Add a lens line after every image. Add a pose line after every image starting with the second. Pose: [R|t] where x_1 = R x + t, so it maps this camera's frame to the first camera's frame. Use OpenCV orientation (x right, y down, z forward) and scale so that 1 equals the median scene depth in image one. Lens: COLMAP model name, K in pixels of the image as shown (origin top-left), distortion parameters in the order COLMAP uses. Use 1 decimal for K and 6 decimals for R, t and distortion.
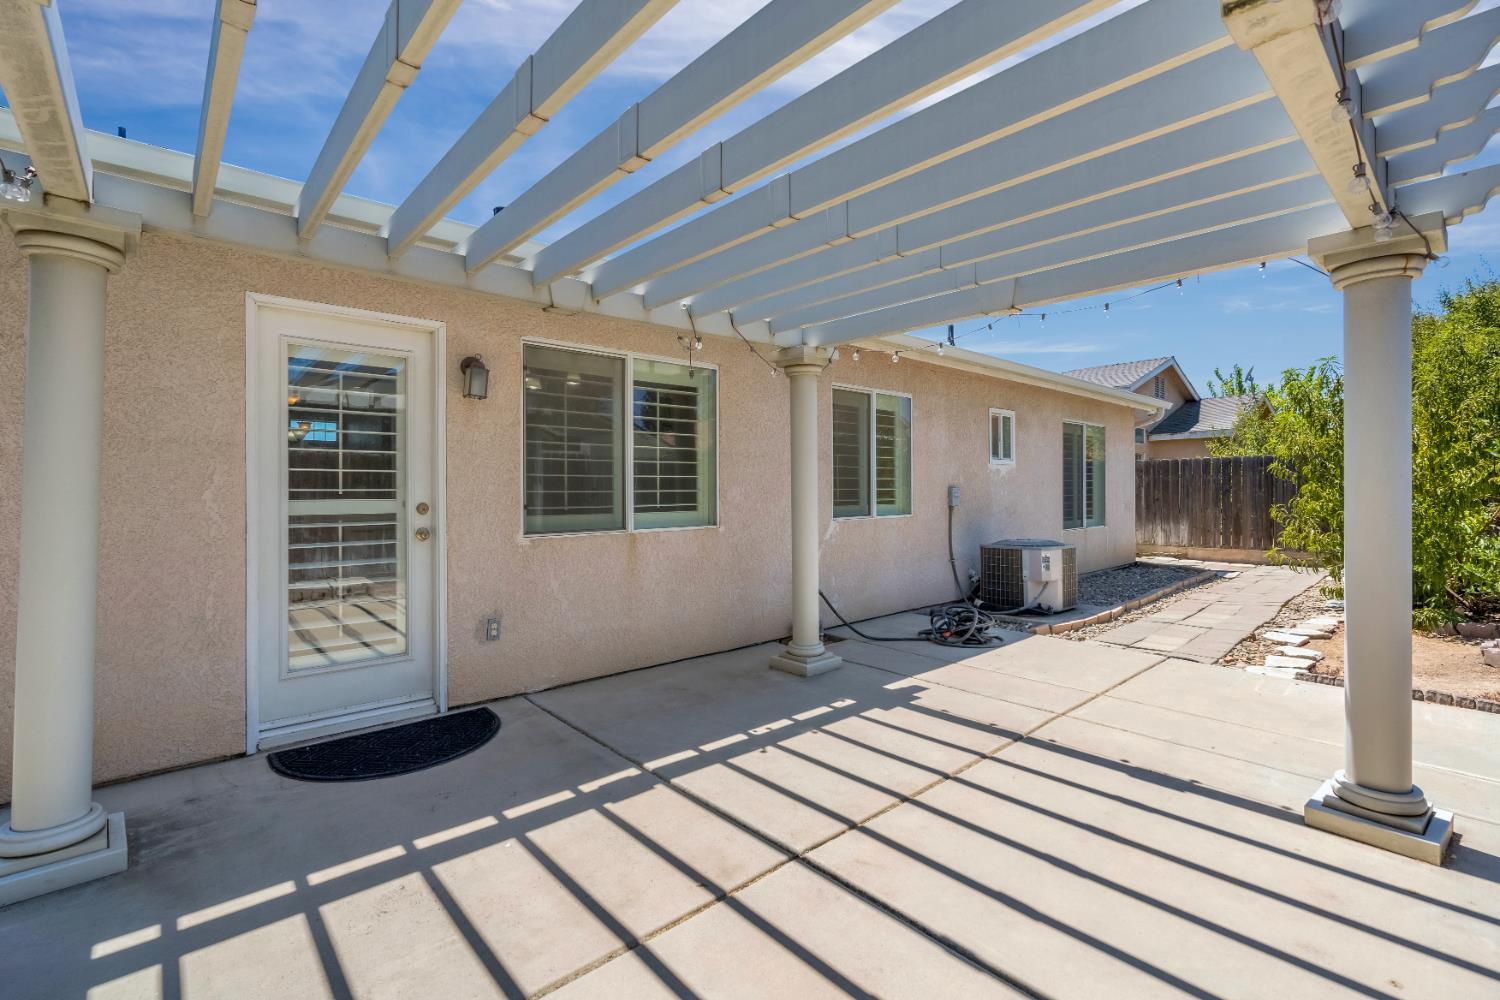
lens RADIAL K [[673.7, 0, 751.9], [0, 673.7, 490.6], [0, 0, 1]] dist [-0.009320, 0.000804]
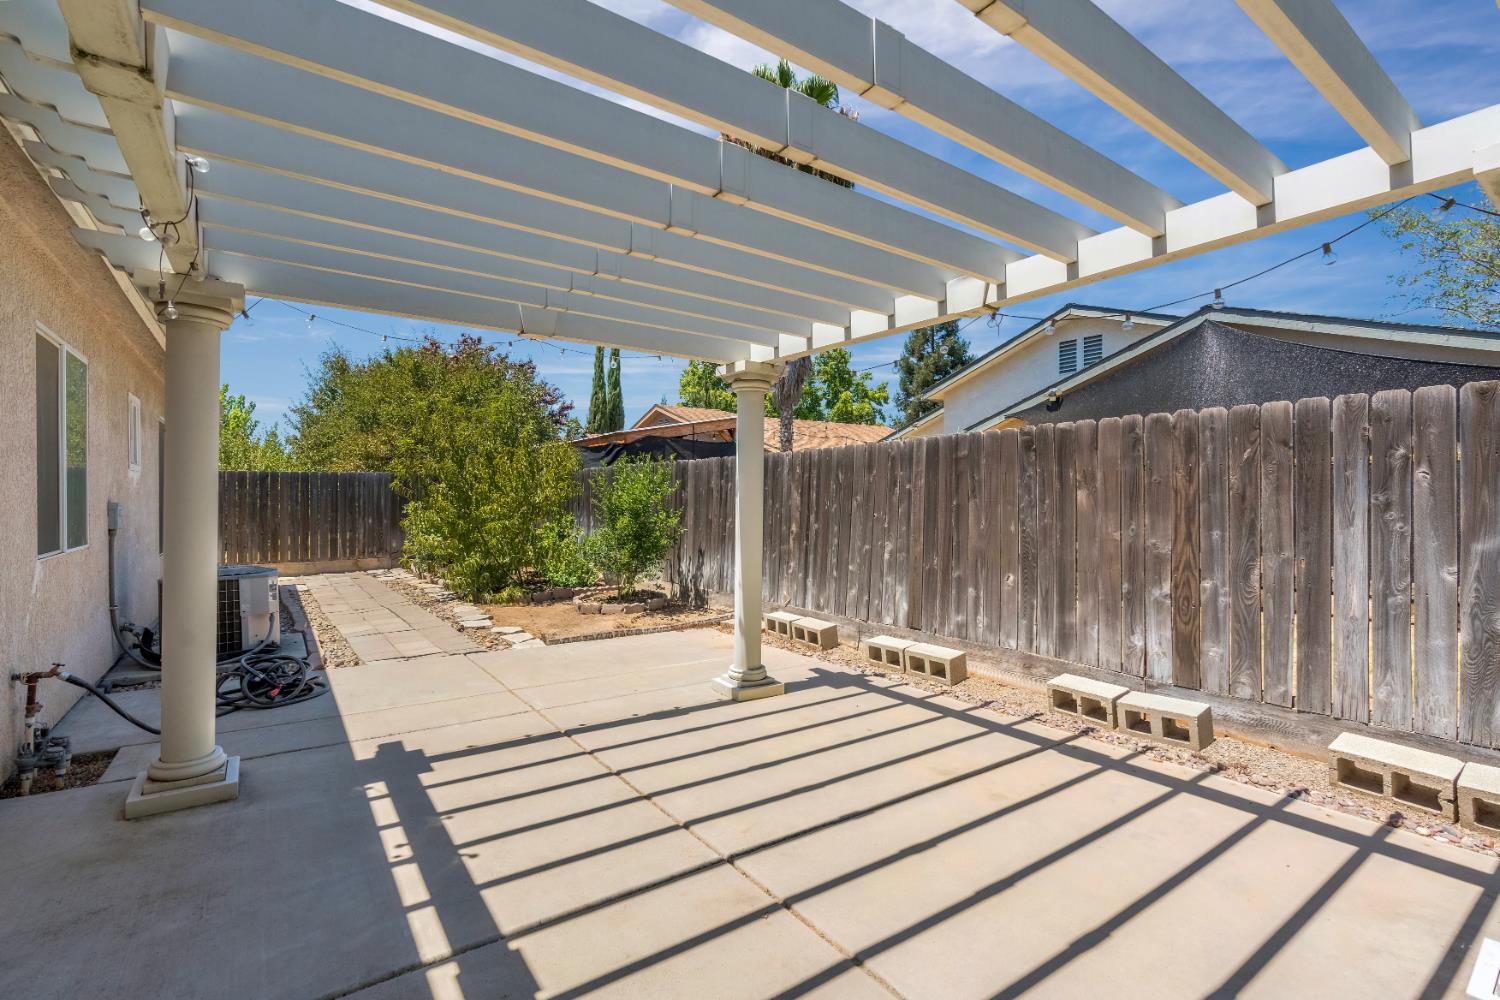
lens RADIAL K [[686.6, 0, 750.0], [0, 686.6, 500.0], [0, 0, 1]] dist [-0.002795, 0.000096]
pose [[0.111080, 0.004817, 0.993800, -0.666483], [0.000953, 0.999987, -0.004953, -0.004453], [-0.993811, 0.001497, 0.111074, 0.570702]]
